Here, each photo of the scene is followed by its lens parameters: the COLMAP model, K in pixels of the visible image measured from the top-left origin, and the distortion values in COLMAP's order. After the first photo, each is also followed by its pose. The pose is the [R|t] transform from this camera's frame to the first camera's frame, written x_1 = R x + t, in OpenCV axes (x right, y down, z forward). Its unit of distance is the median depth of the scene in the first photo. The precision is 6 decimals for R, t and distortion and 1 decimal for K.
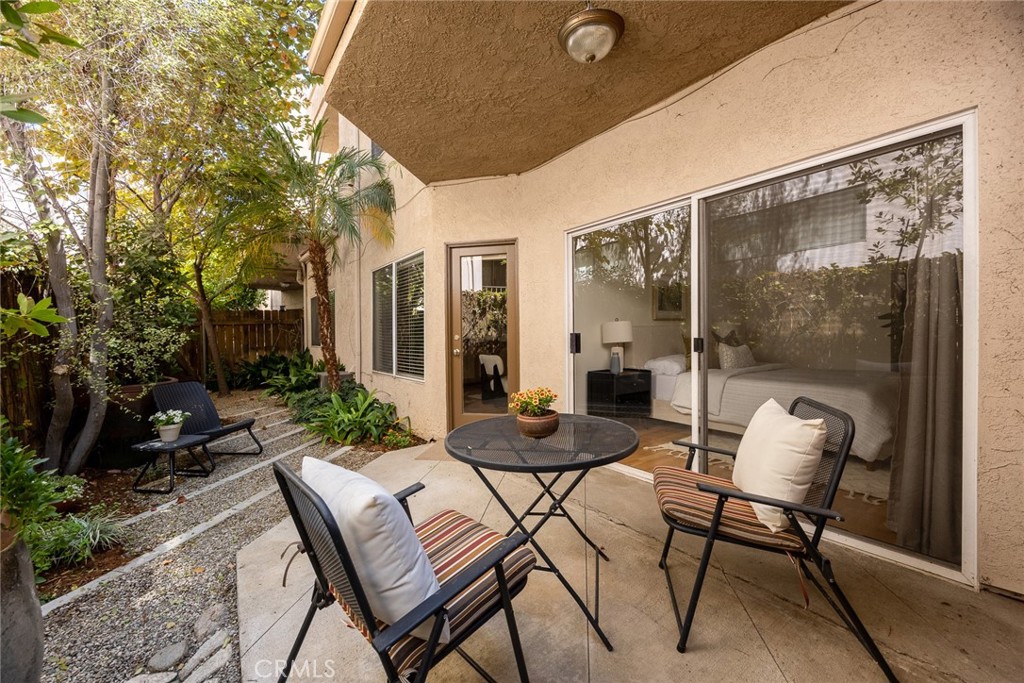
lens RADIAL K [[357.9, 0, 512.0], [0, 357.9, 341.5], [0, 0, 1]] dist [-0.005889, 0.000011]
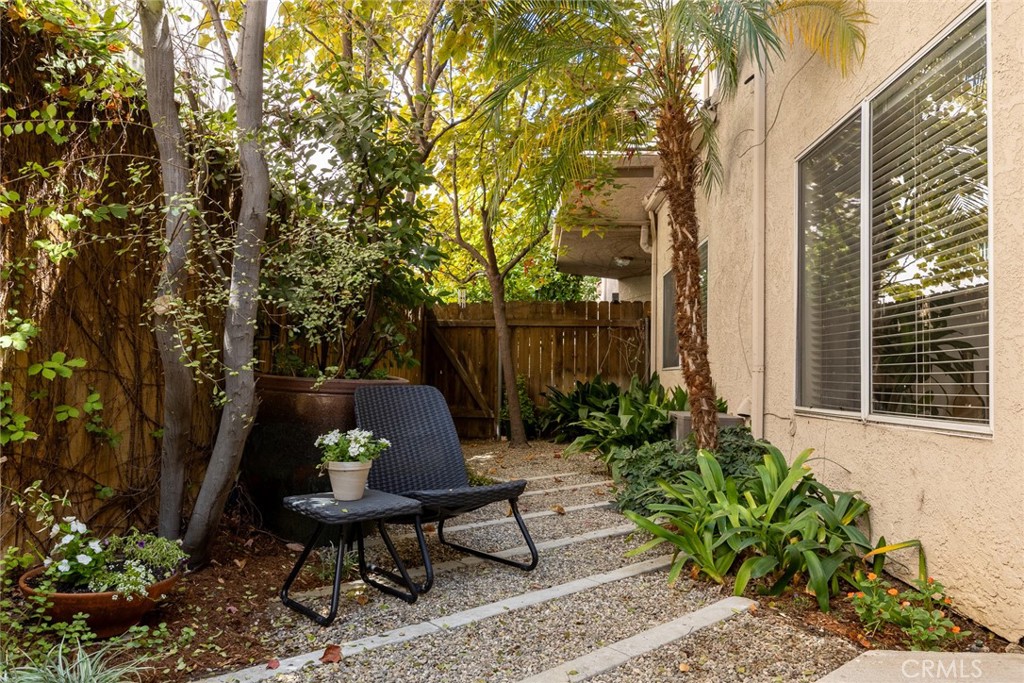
lens RADIAL K [[720.5, 0, 512.0], [0, 720.5, 341.5], [0, 0, 1]] dist [-0.005559, -0.004685]
pose [[0.750601, -0.005712, -0.660731, -0.126955], [-0.028901, 0.998722, -0.041465, 0.063454], [0.660123, 0.050219, 0.749477, 0.249495]]
